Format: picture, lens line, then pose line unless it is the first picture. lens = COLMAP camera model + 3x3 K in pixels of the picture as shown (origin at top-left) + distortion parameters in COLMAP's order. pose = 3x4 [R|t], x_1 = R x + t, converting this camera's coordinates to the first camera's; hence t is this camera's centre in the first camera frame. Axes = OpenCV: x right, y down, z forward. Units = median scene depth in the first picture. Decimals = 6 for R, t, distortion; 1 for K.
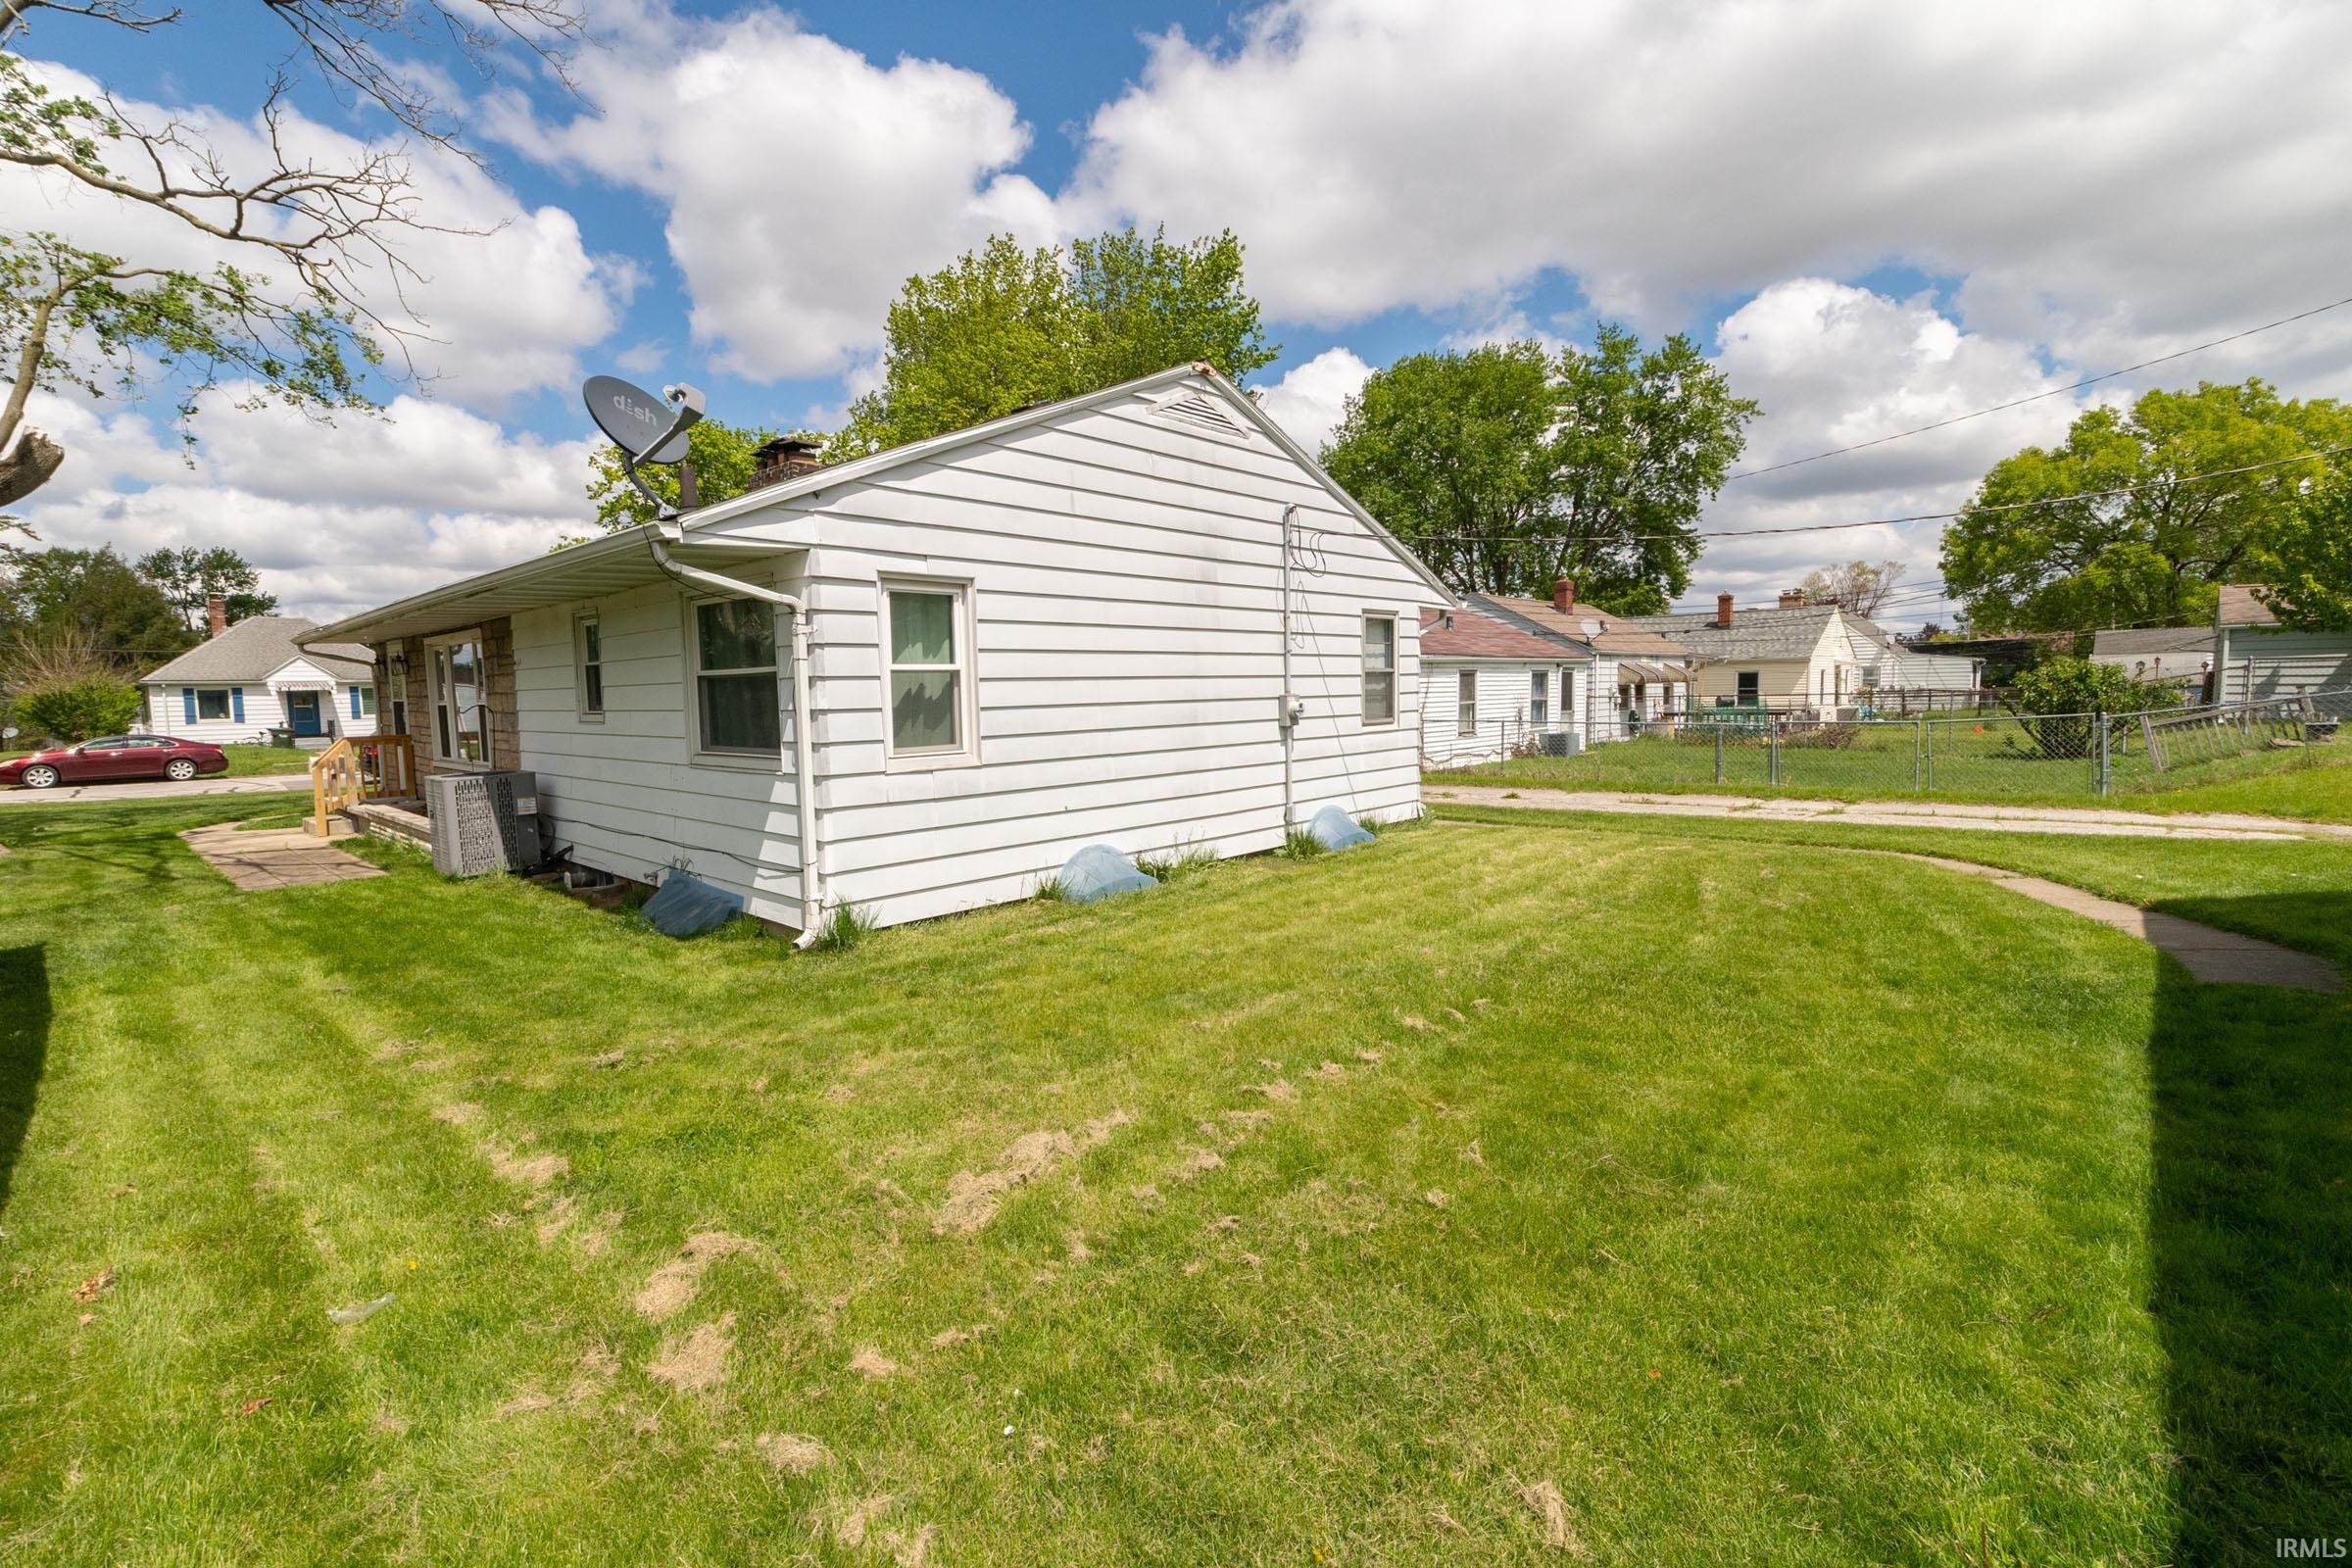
lens RADIAL K [[1039.2, 0, 1164.6], [0, 1039.2, 793.1], [0, 0, 1]] dist [0.006118, -0.002555]
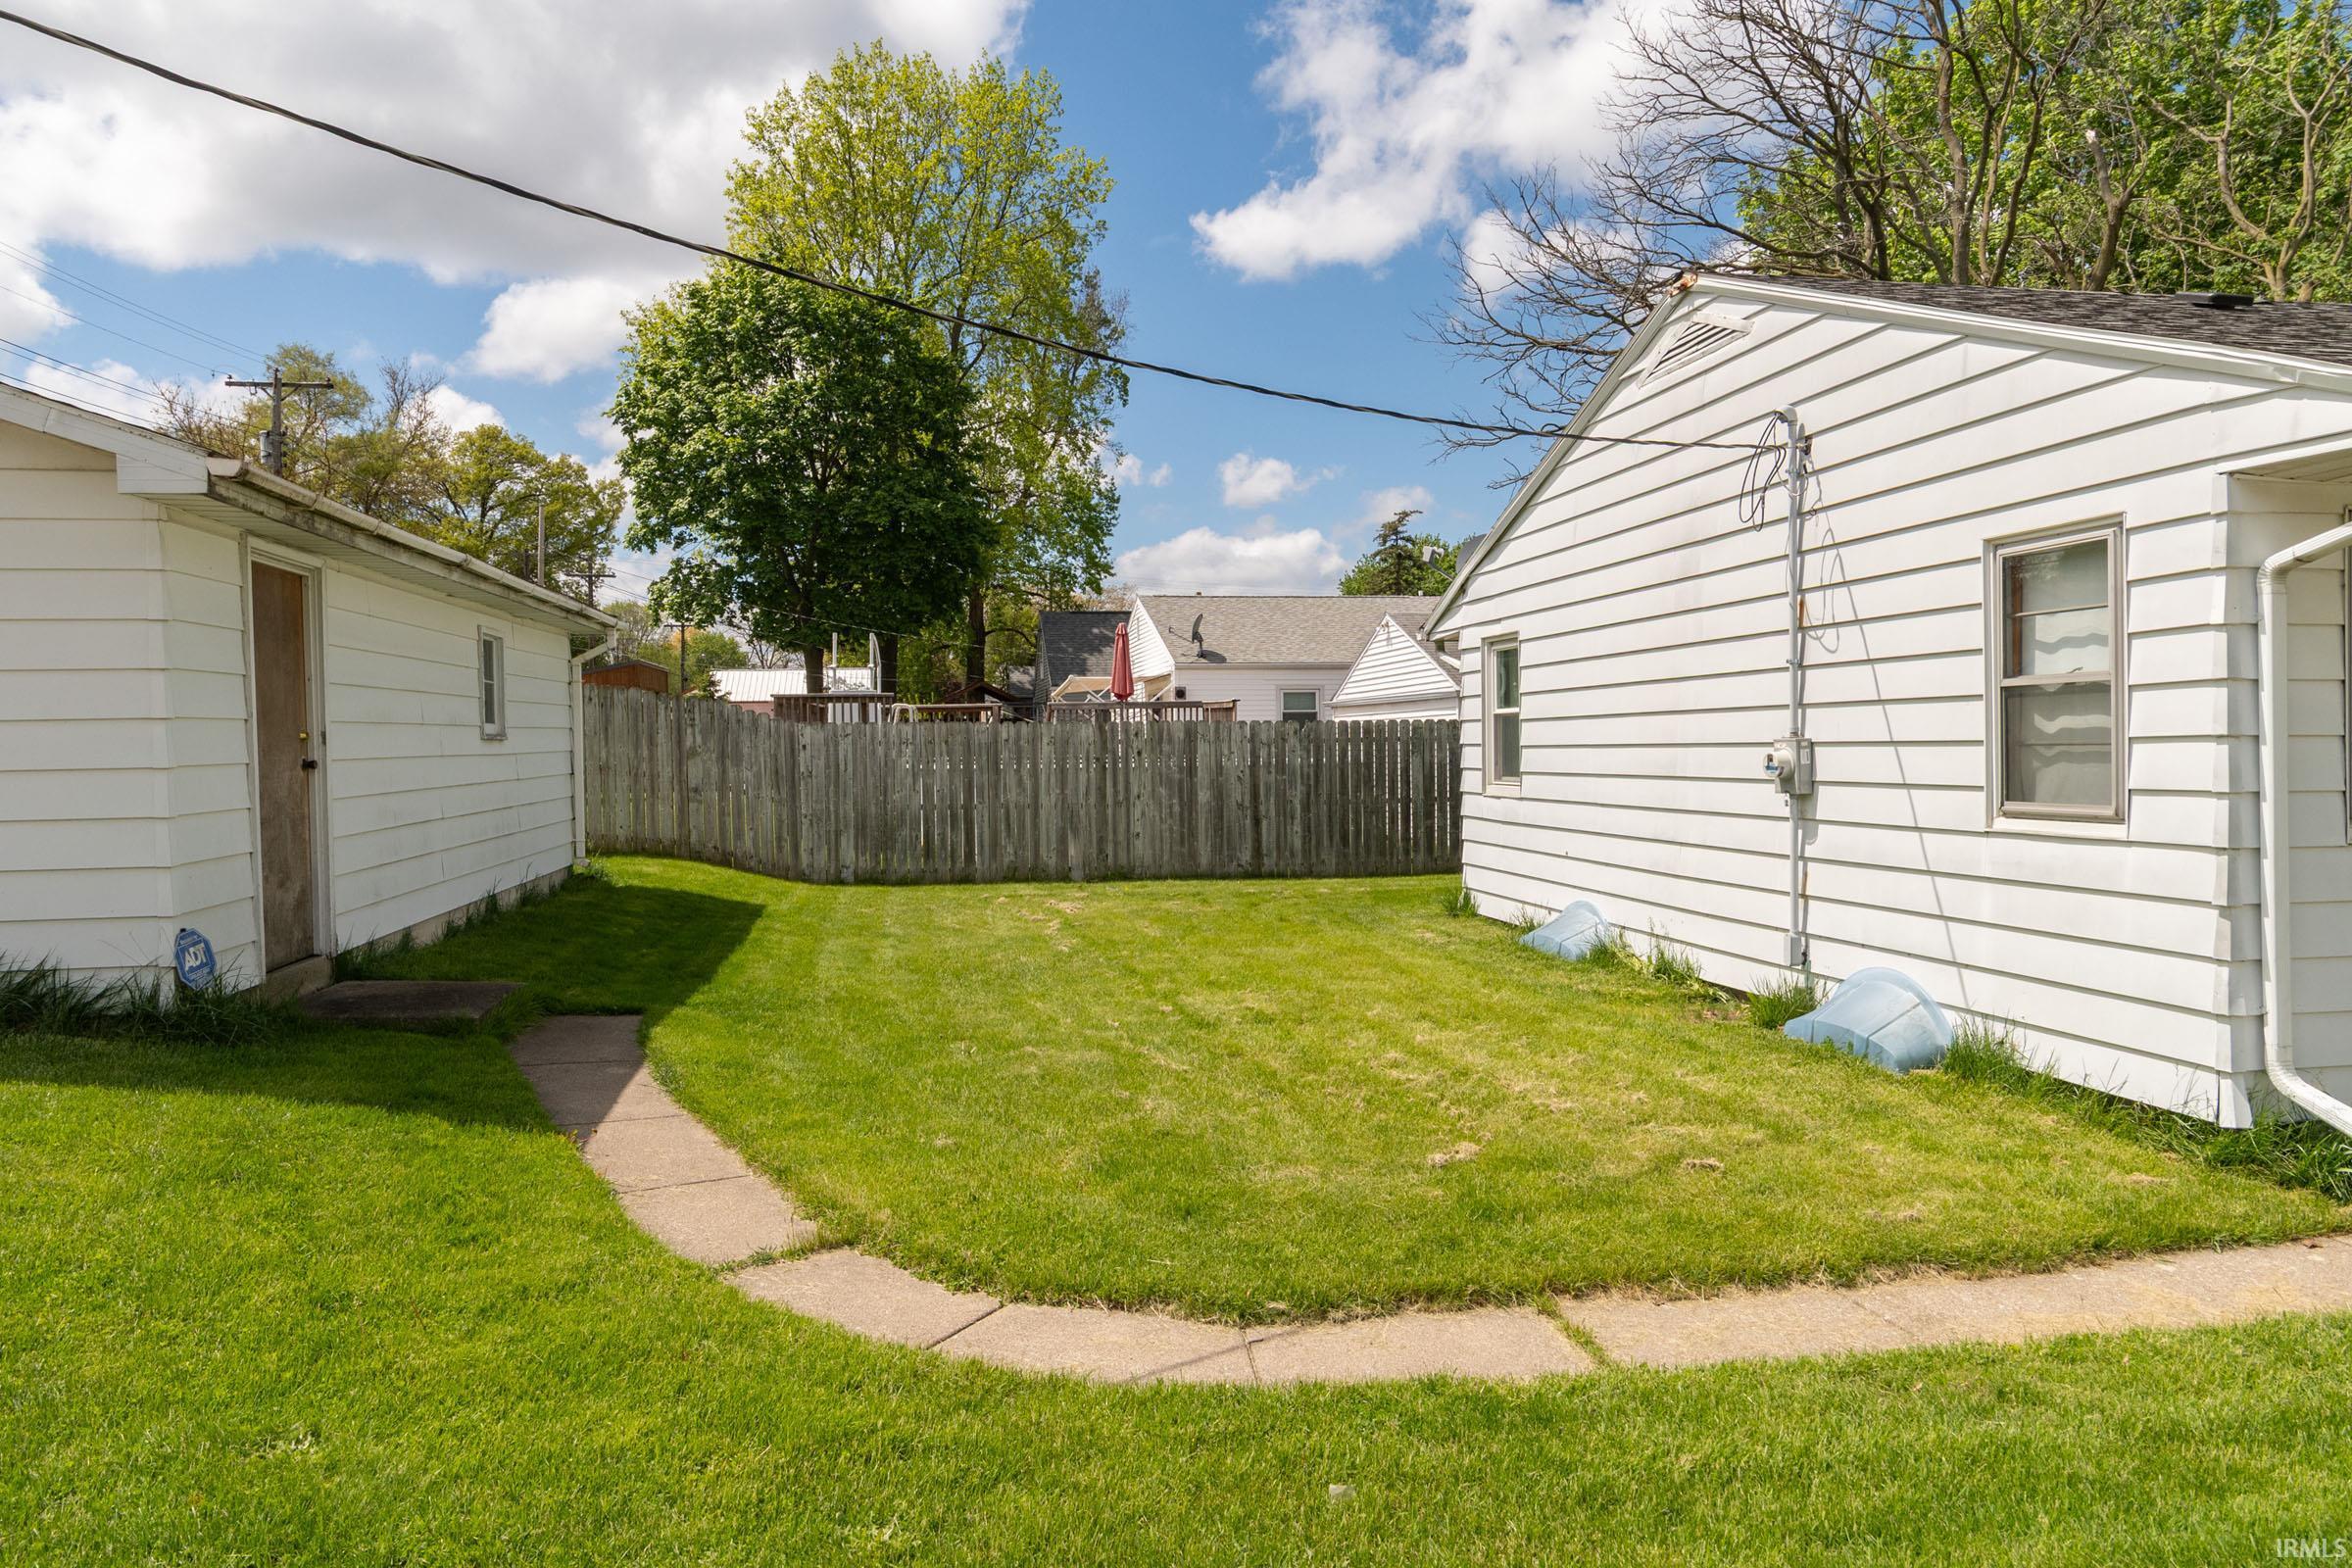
lens RADIAL K [[1460.0, 0, 1161.2], [0, 1460.0, 771.4], [0, 0, 1]] dist [0.000856, 0.005893]
pose [[-0.593490, 0.037413, -0.803971, 0.924046], [-0.058384, 0.994286, 0.089368, -0.123245], [0.802721, 0.099978, -0.587914, 1.150111]]
